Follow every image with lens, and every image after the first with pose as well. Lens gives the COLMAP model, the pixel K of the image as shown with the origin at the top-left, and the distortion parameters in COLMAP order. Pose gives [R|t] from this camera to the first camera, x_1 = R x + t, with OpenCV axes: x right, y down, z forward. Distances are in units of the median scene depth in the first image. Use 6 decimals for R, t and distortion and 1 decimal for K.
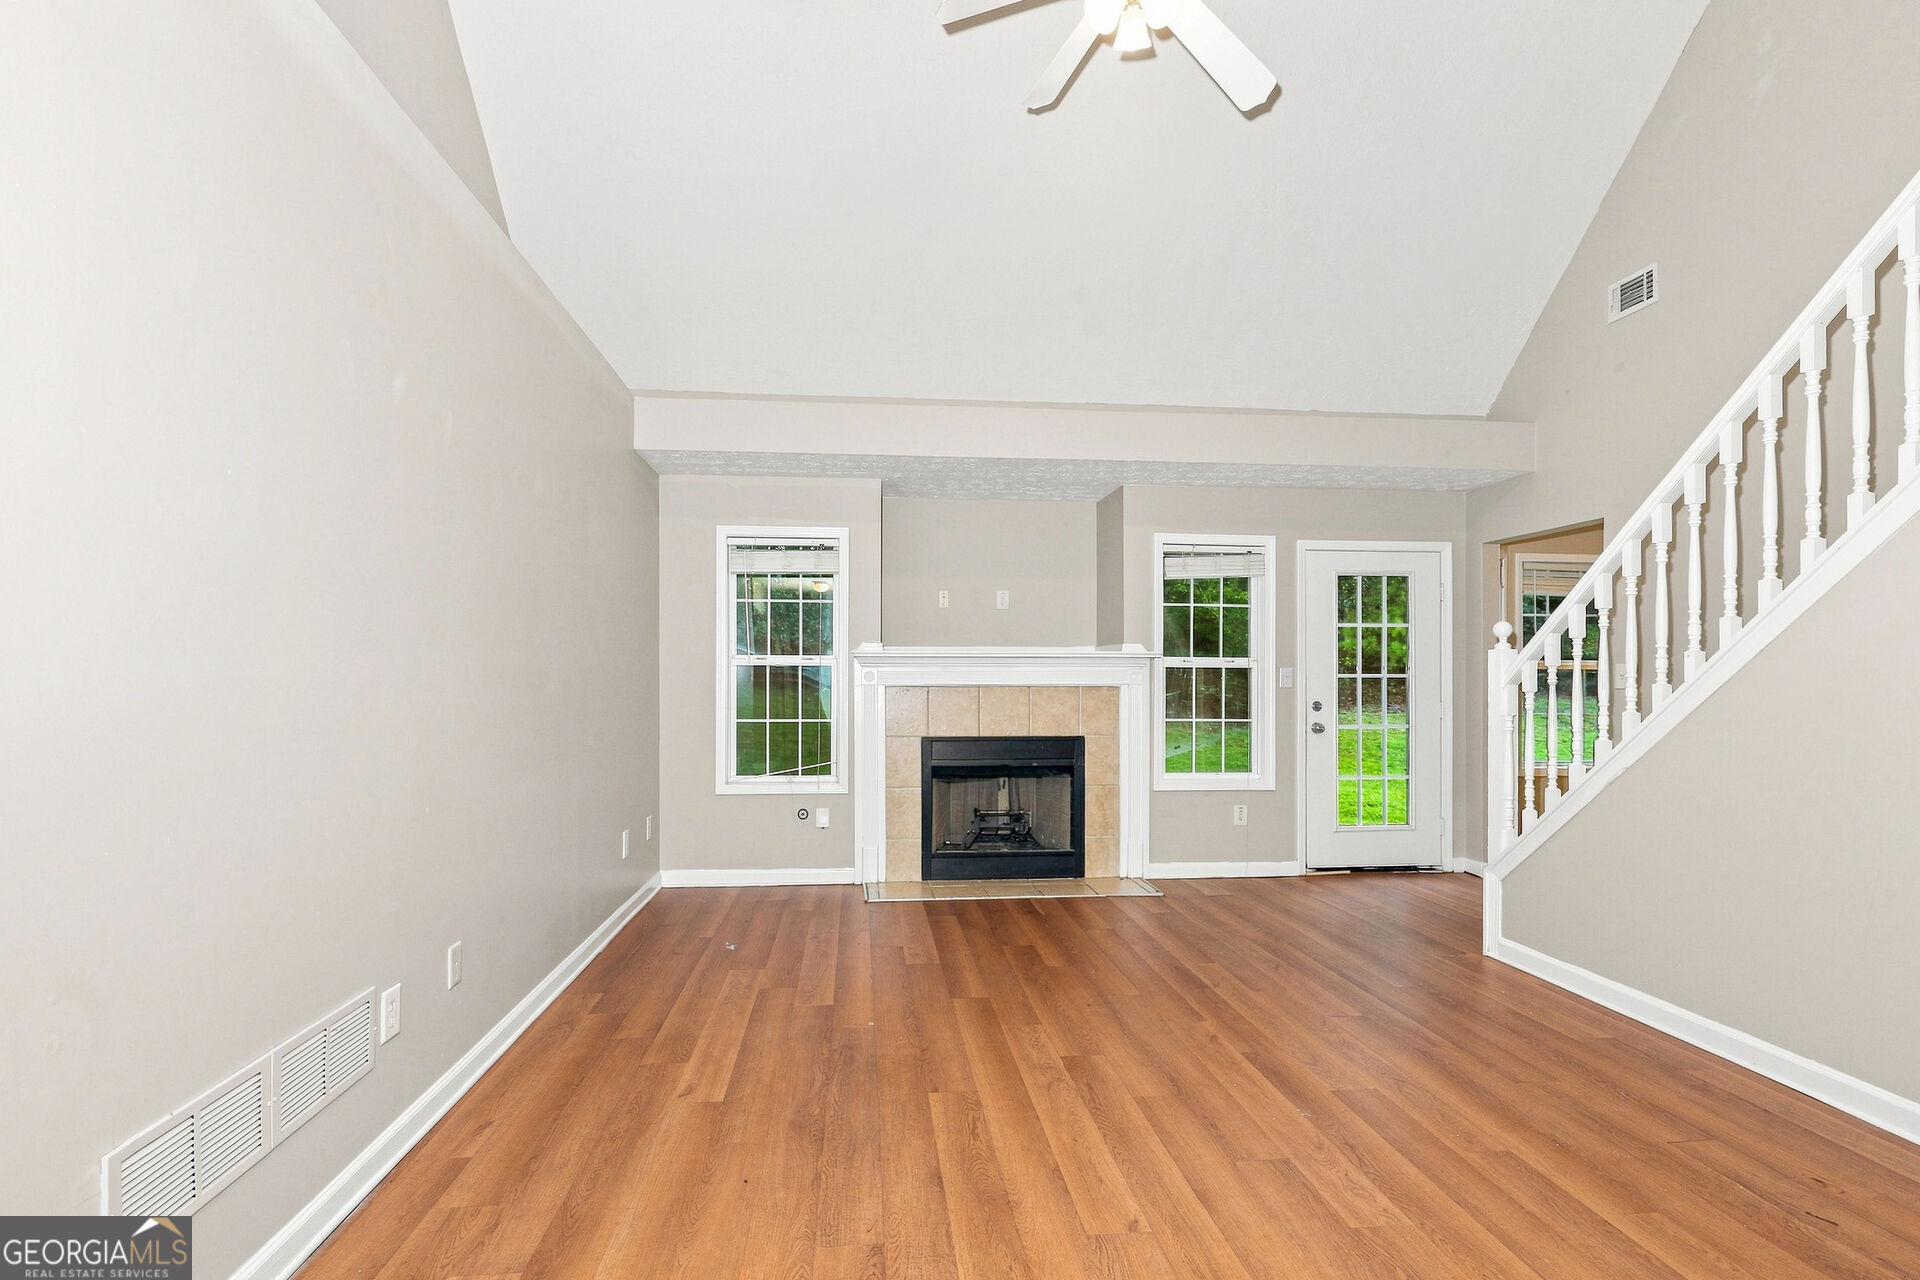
lens RADIAL K [[872.1, 0, 951.3], [0, 872.1, 647.3], [0, 0, 1]] dist [0.000795, 0.000211]
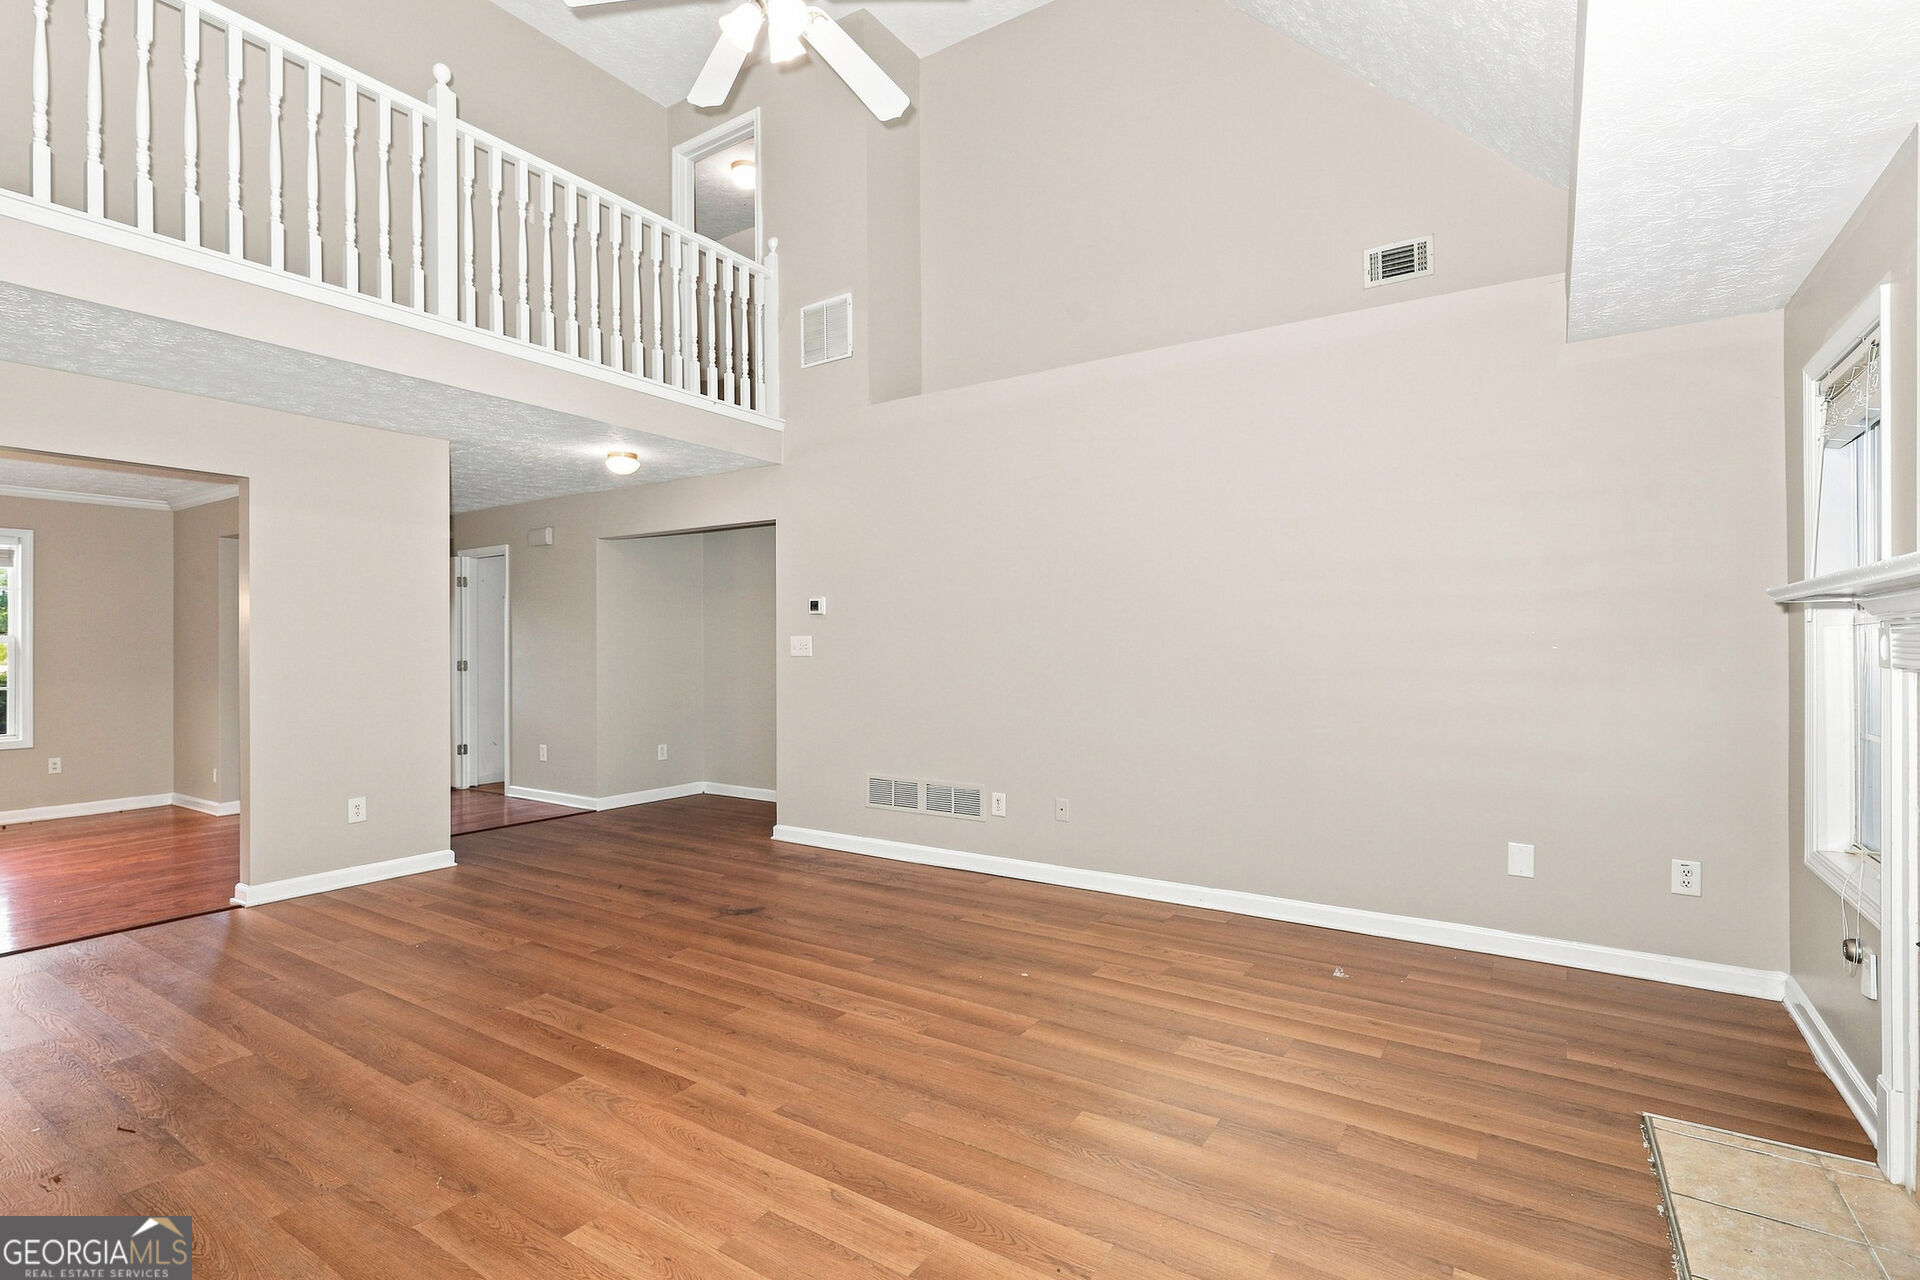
lens RADIAL K [[872.1, 0, 951.3], [0, 872.1, 647.3], [0, 0, 1]] dist [0.000795, 0.000211]
pose [[-0.607133, 0.003682, -0.794591, 0.872829], [0.034192, 0.999184, -0.021496, 0.073405], [0.793864, -0.040219, -0.606764, 1.769280]]
